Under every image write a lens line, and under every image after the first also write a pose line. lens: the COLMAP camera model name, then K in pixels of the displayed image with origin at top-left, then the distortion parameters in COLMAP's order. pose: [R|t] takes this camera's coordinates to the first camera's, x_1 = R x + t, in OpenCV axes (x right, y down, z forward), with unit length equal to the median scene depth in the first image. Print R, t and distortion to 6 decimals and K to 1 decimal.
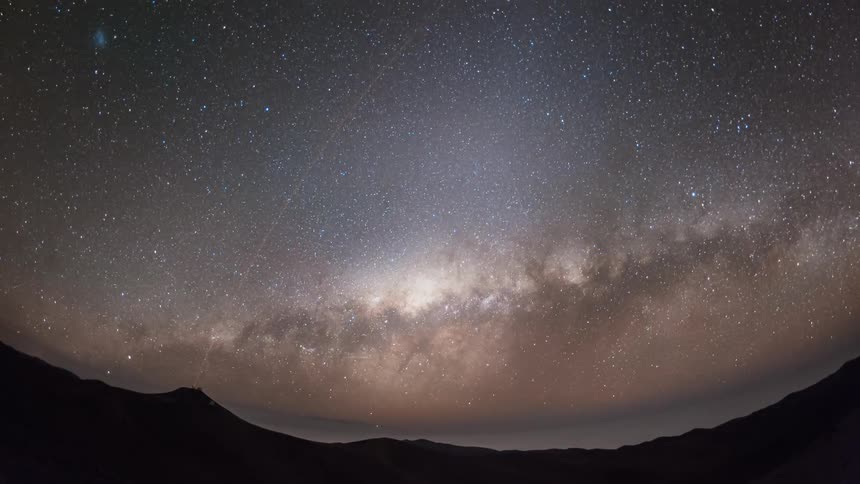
lens RADIAL K [[691.9, 0, 403.5], [0, 691.9, 251.6], [0, 0, 1]] dist [-0.003581, 0.001400]
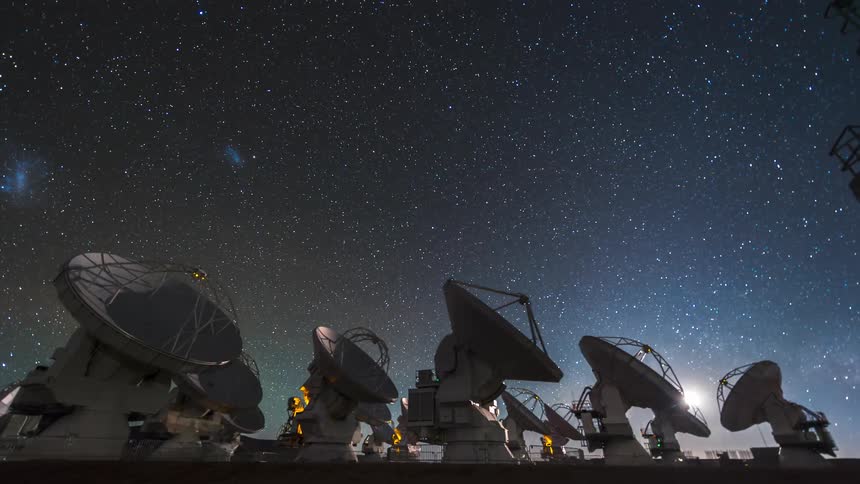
lens RADIAL K [[340.5, 0, 429.5], [0, 340.5, 265.4], [0, 0, 1]] dist [-0.000801, -0.000289]
pose [[0.895848, -0.156420, -0.415920, 0.019478], [0.035060, 0.957959, -0.284755, 0.011026], [0.442976, 0.240515, 0.863670, 0.494135]]
